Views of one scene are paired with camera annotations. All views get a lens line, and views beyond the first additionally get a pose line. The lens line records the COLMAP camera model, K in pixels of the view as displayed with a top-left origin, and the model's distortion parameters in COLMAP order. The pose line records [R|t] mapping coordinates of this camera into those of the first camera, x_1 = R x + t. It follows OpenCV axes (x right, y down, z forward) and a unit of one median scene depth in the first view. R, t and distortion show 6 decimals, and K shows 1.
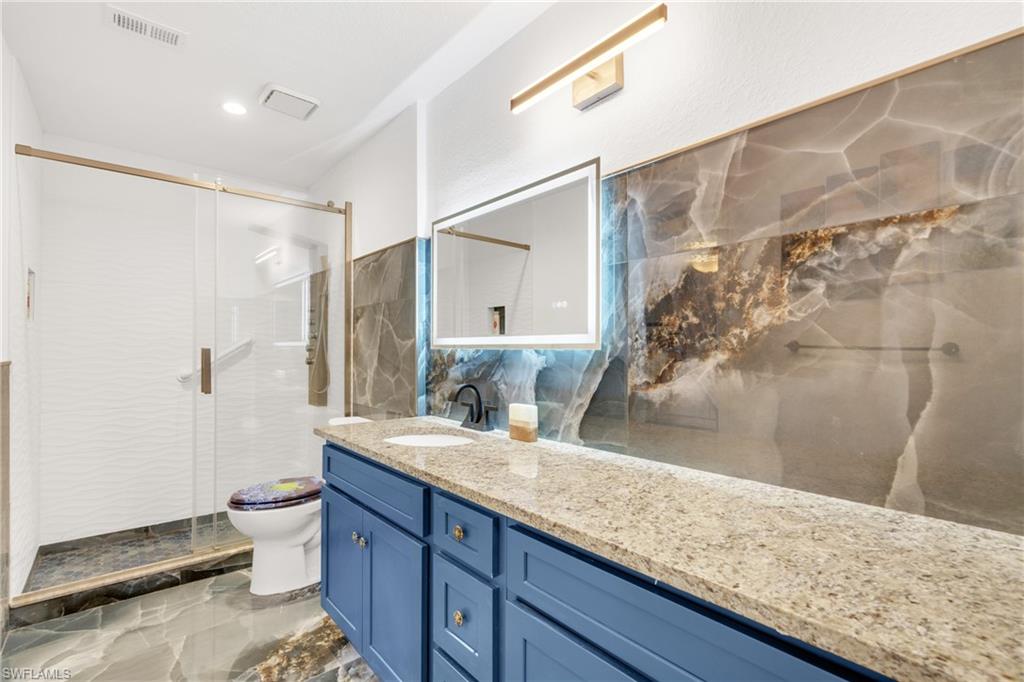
lens RADIAL K [[472.5, 0, 503.8], [0, 472.5, 344.7], [0, 0, 1]] dist [-0.003606, 0.000007]
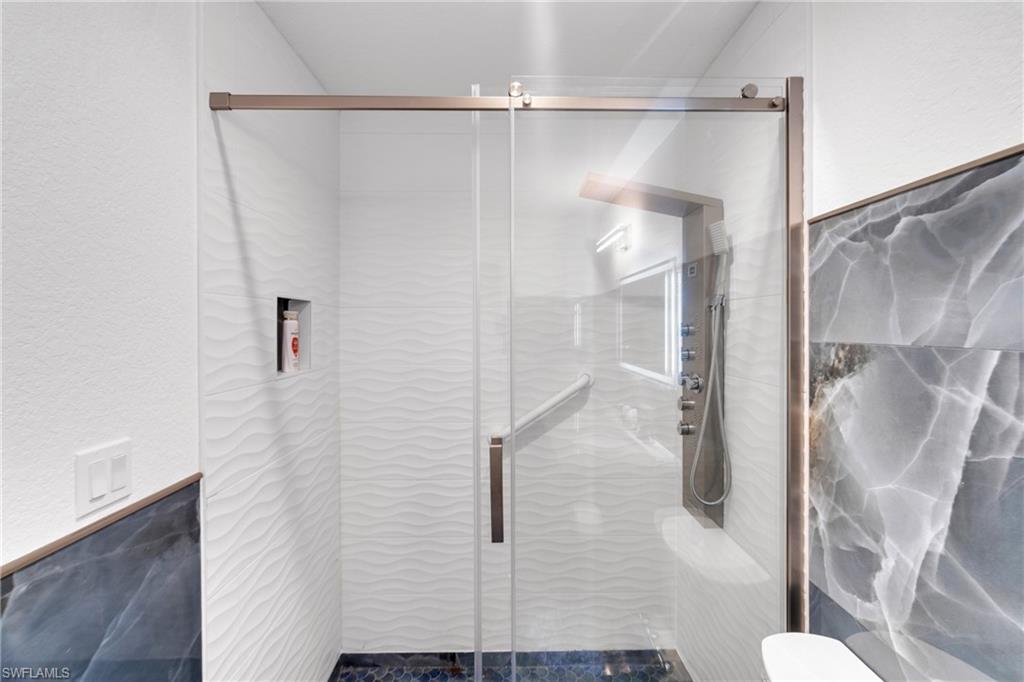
lens RADIAL K [[472.5, 0, 506.9], [0, 472.5, 335.8], [0, 0, 1]] dist [-0.003606, 0.000007]
pose [[0.775180, 0.004831, -0.631723, -0.261589], [0.011660, 0.999691, 0.021953, -0.092832], [0.631633, -0.024384, 0.774884, 0.523687]]
